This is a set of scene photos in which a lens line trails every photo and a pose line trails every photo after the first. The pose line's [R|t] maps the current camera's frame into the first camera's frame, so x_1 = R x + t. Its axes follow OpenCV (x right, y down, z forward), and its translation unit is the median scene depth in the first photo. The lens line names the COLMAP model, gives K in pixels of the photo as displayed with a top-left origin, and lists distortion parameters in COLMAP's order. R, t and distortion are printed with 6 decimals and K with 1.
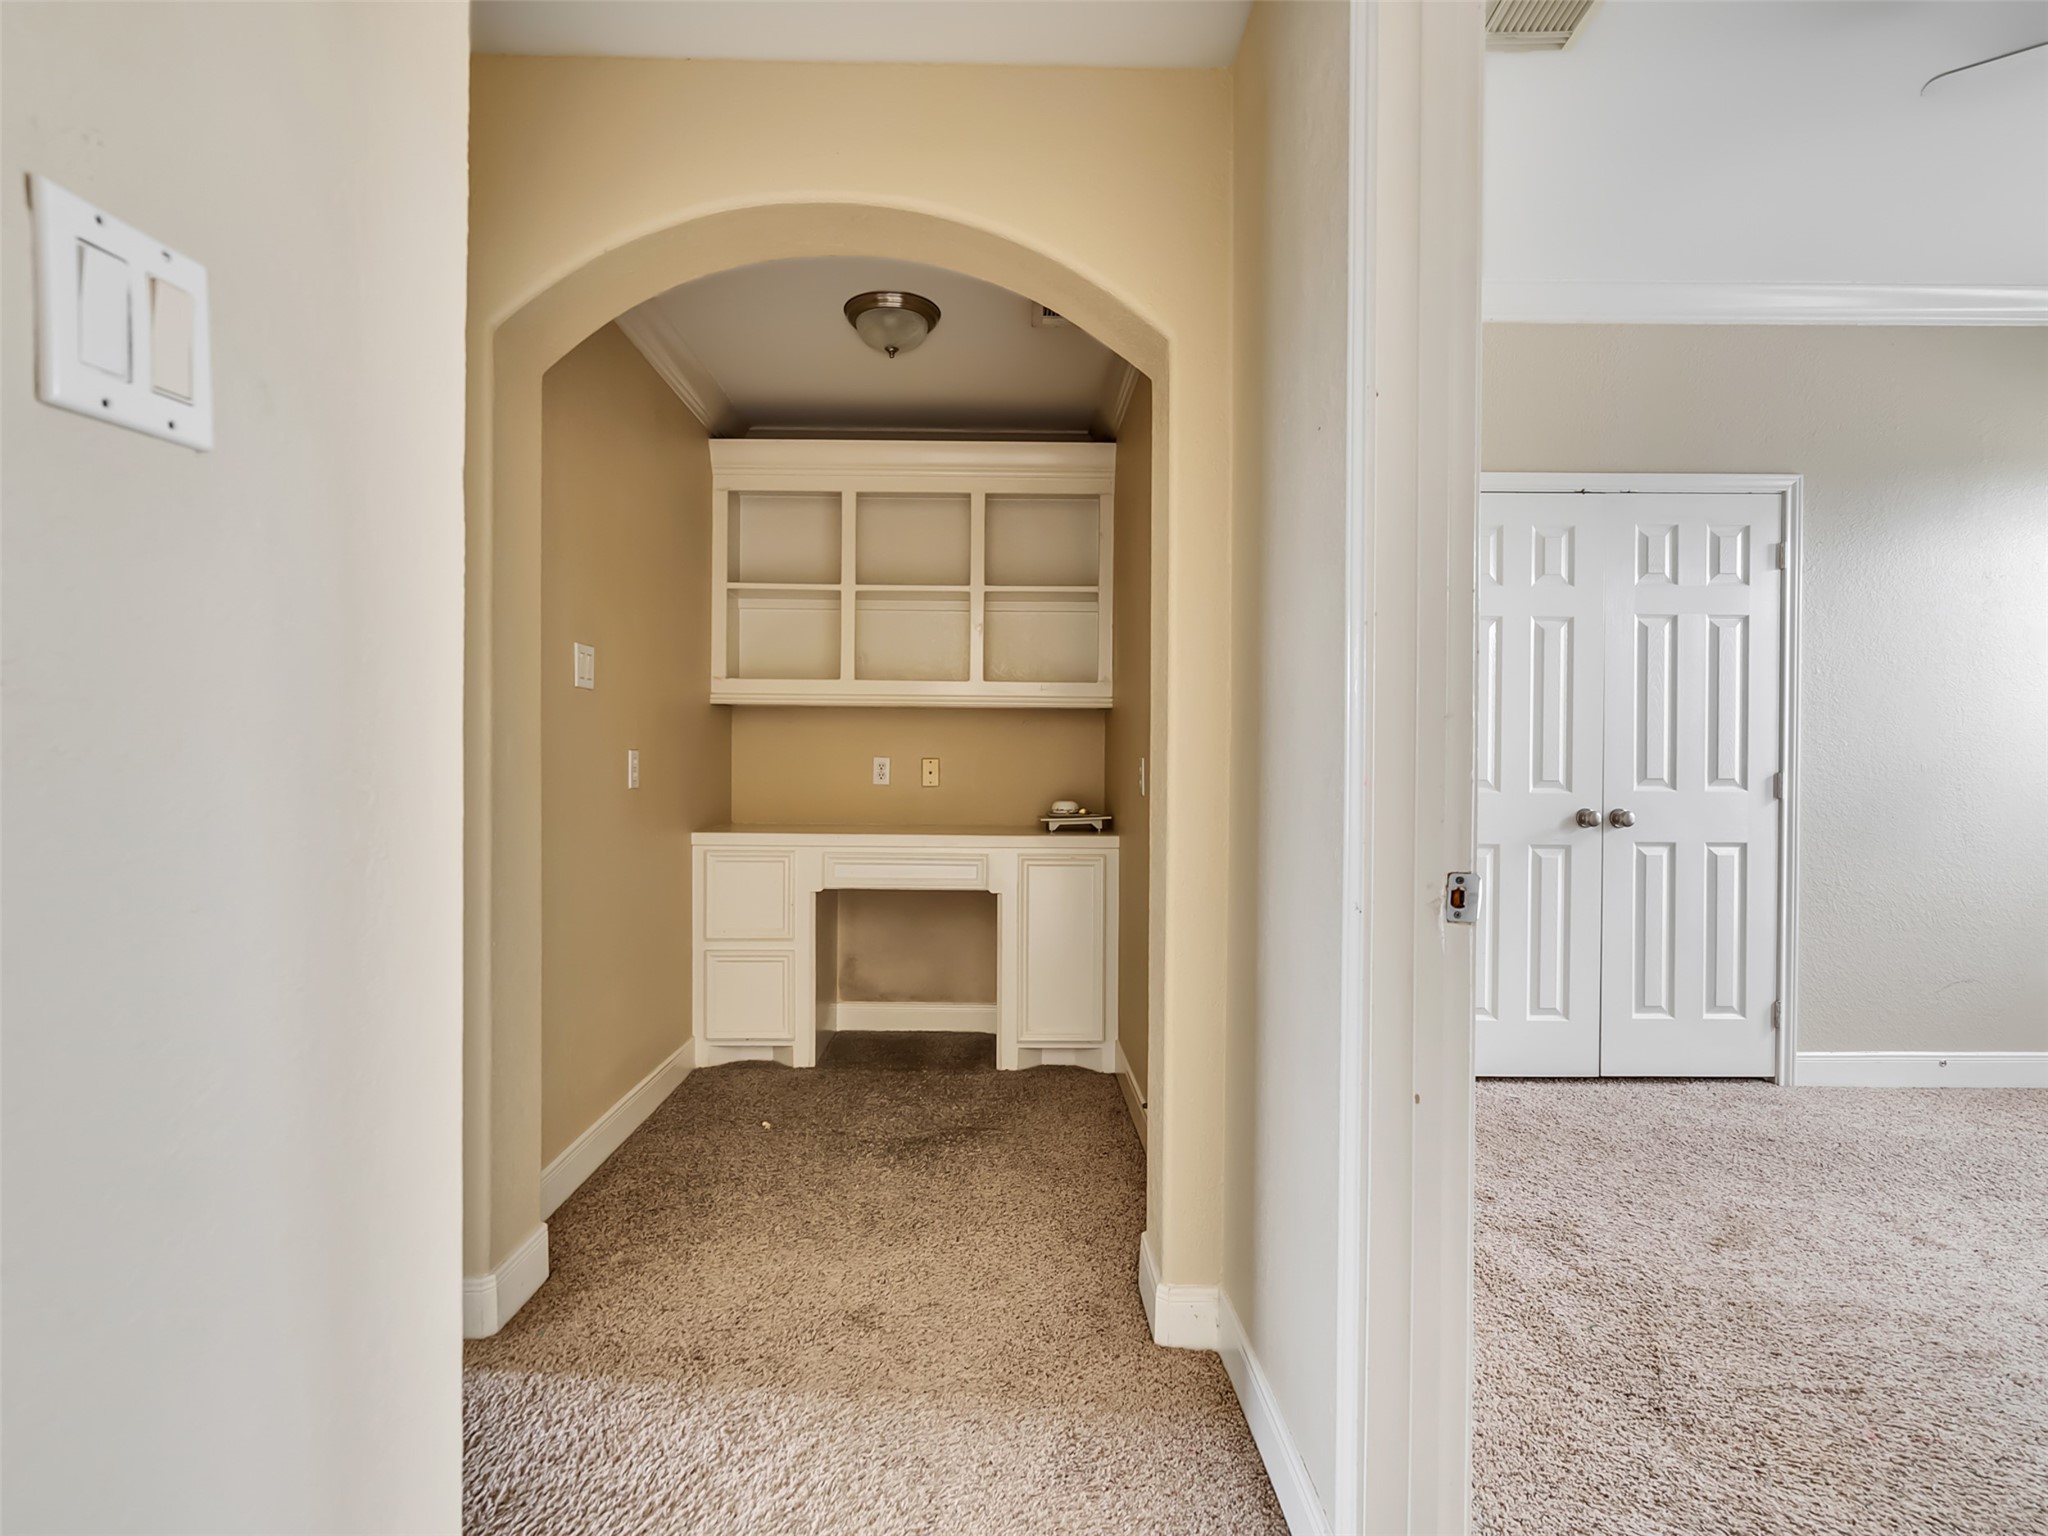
lens RADIAL K [[1046.2, 0, 999.6], [0, 1046.2, 766.8], [0, 0, 1]] dist [-0.005415, 0.003395]
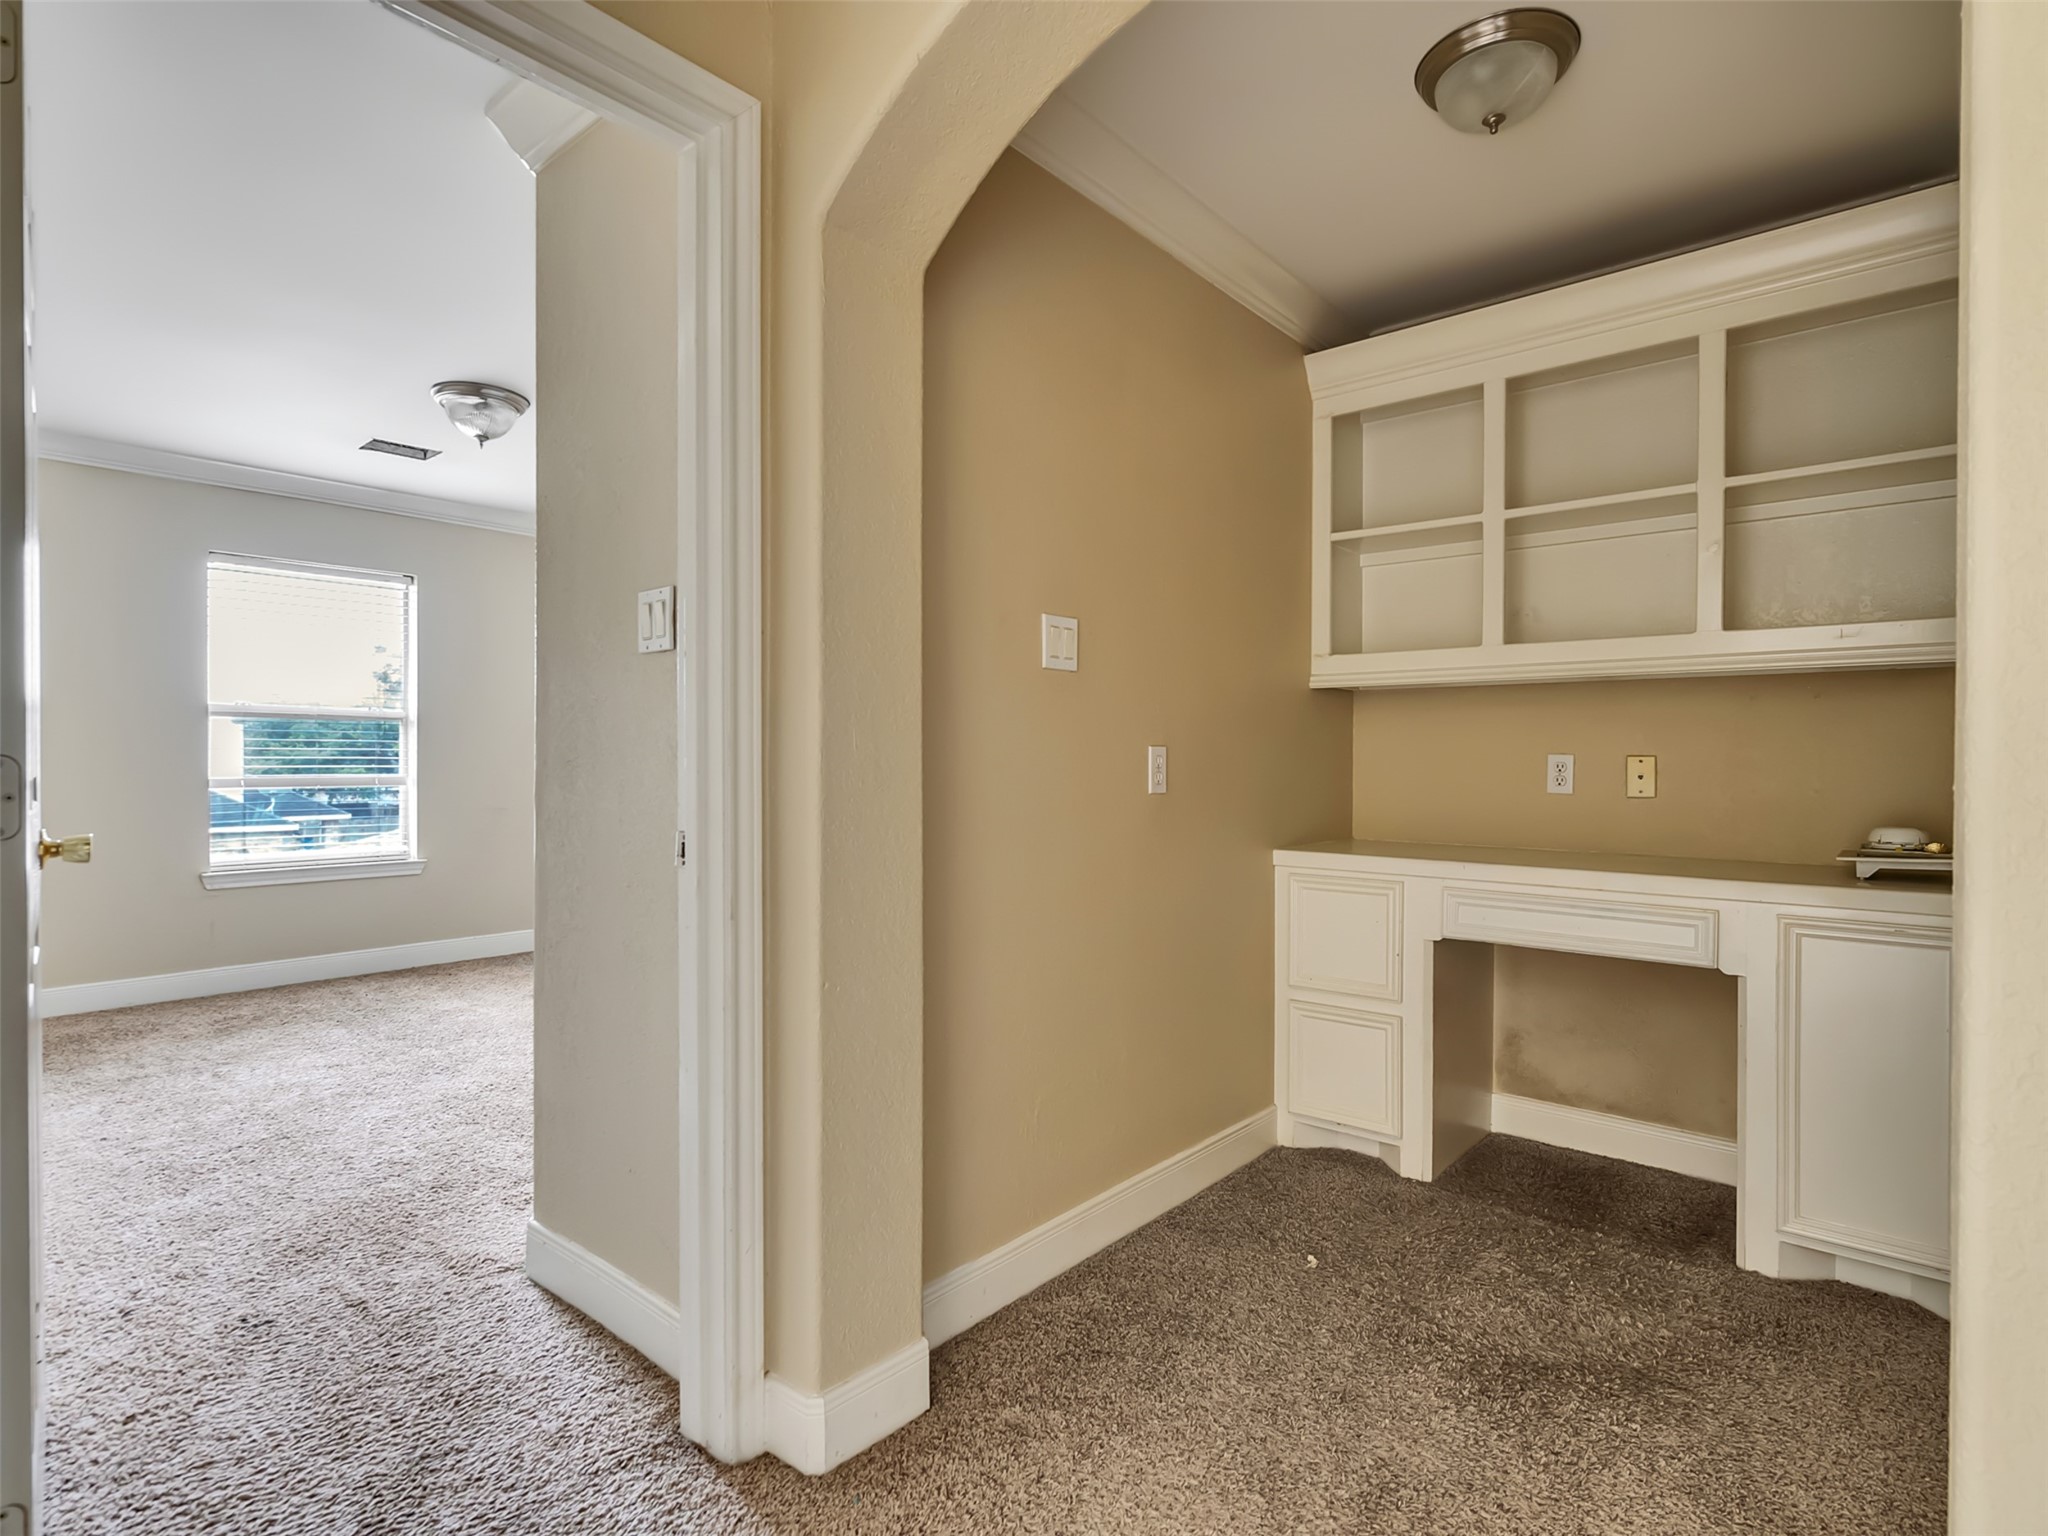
lens RADIAL K [[1046.2, 0, 999.6], [0, 1046.2, 766.8], [0, 0, 1]] dist [-0.005415, 0.003395]
pose [[0.748862, 0.000528, -0.662726, 0.085519], [-0.002396, 0.999995, -0.001912, 0.001656], [0.662722, 0.003020, 0.748860, 0.282742]]
